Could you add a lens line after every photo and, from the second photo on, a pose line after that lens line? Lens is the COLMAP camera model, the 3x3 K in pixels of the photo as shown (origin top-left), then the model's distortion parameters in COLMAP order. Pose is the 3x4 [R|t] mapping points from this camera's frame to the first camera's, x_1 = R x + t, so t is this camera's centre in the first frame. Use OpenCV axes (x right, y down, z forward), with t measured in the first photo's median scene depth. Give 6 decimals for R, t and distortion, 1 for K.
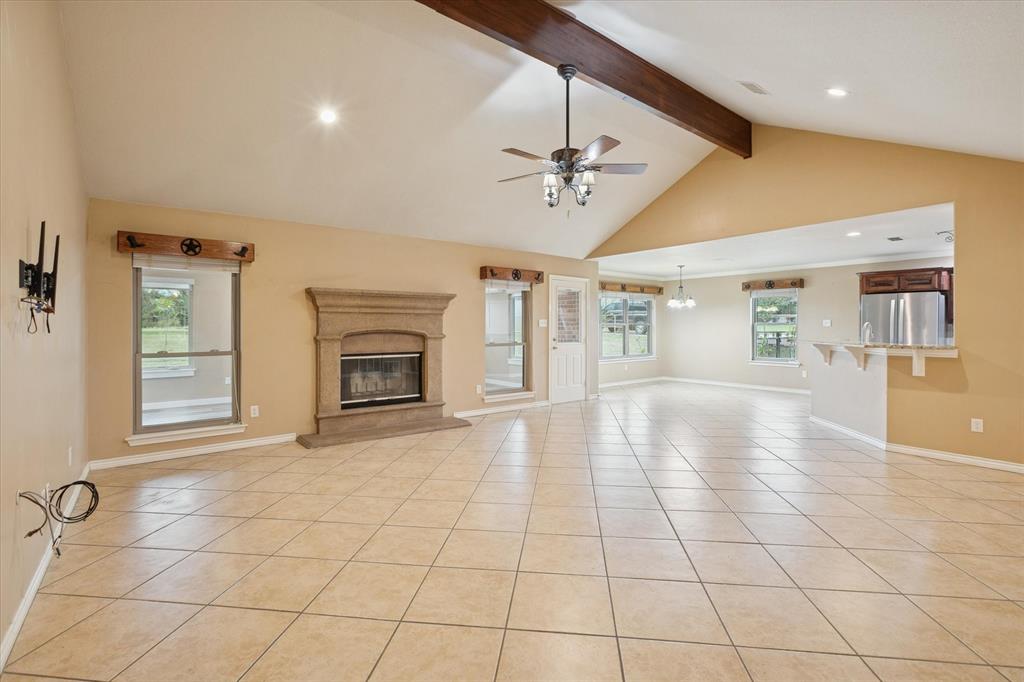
lens RADIAL K [[454.7, 0, 511.3], [0, 454.7, 328.3], [0, 0, 1]] dist [-0.035047, 0.000011]
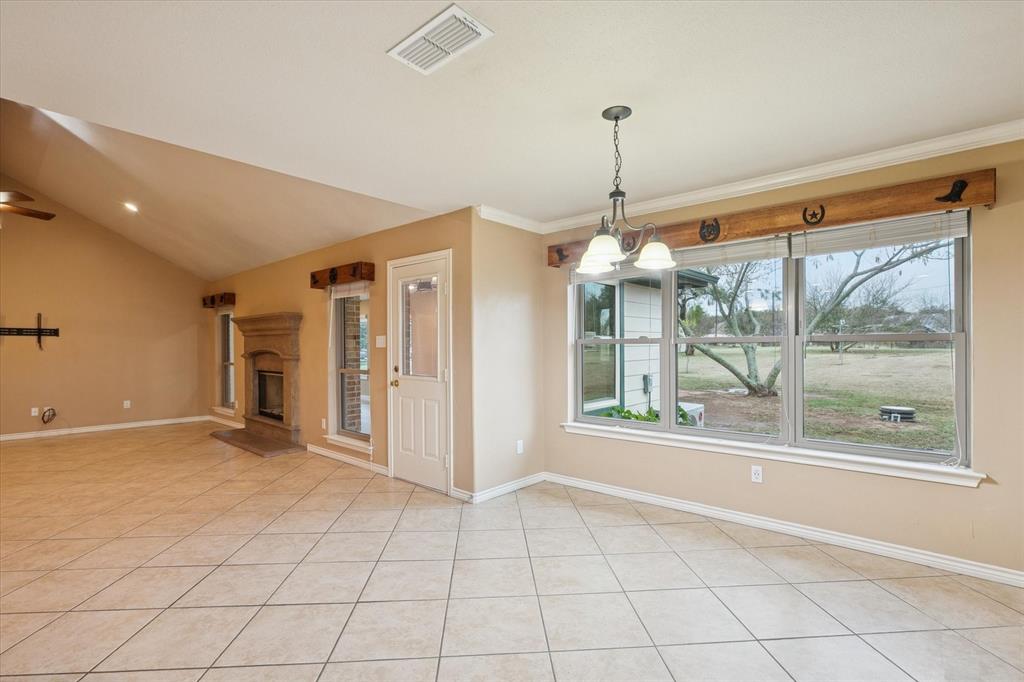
lens RADIAL K [[477.2, 0, 516.8], [0, 477.2, 347.7], [0, 0, 1]] dist [-0.003391, 0.000415]
pose [[0.195370, 0.003635, -0.980723, 0.650721], [0.000709, 0.999992, 0.003848, -0.004570], [0.980729, -0.001447, 0.195366, 0.911422]]
